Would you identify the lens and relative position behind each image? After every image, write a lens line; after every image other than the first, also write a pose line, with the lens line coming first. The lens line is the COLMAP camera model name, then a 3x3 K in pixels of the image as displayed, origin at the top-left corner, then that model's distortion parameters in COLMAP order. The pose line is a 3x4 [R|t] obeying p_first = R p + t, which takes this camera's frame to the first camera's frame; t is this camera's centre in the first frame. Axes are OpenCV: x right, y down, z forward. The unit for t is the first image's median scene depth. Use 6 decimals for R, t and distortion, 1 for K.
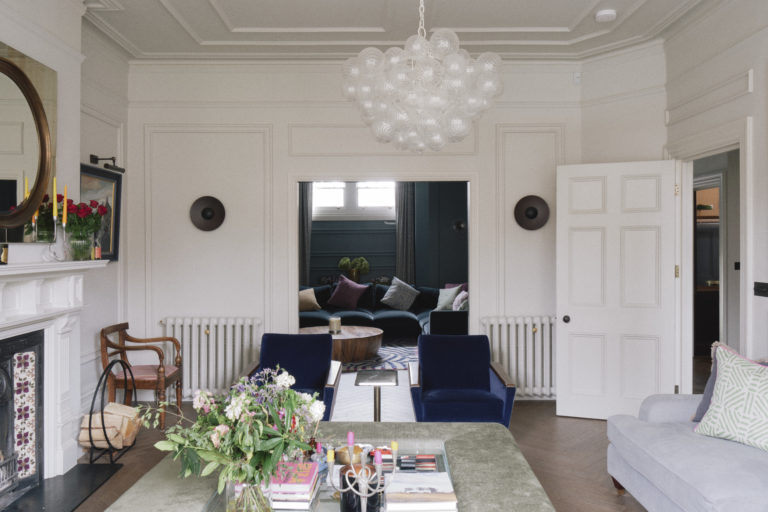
lens RADIAL K [[558.7, 0, 384.0], [0, 558.7, 256.0], [0, 0, 1]] dist [-0.000447, -0.000557]
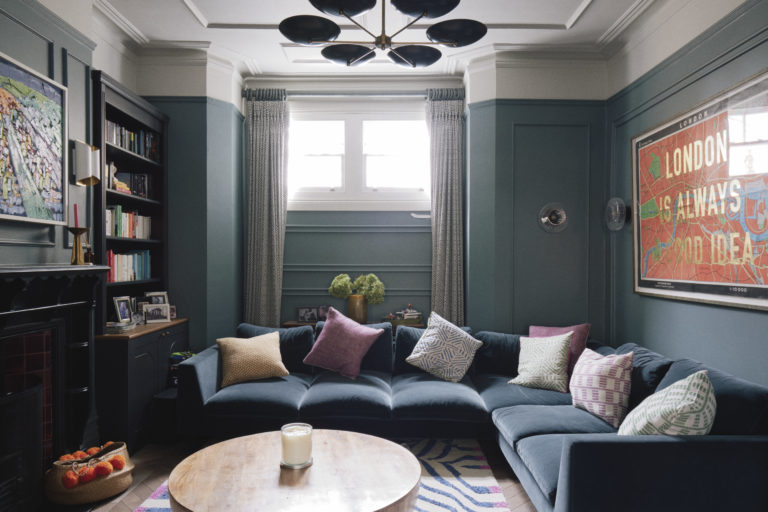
lens RADIAL K [[532.2, 0, 380.7], [0, 532.2, 270.5], [0, 0, 1]] dist [0.003499, 0.002233]
pose [[0.999462, 0.010055, -0.031228, -0.015026], [-0.010189, 0.999940, -0.004118, 0.000635], [0.031184, 0.004434, 0.999504, 0.502922]]
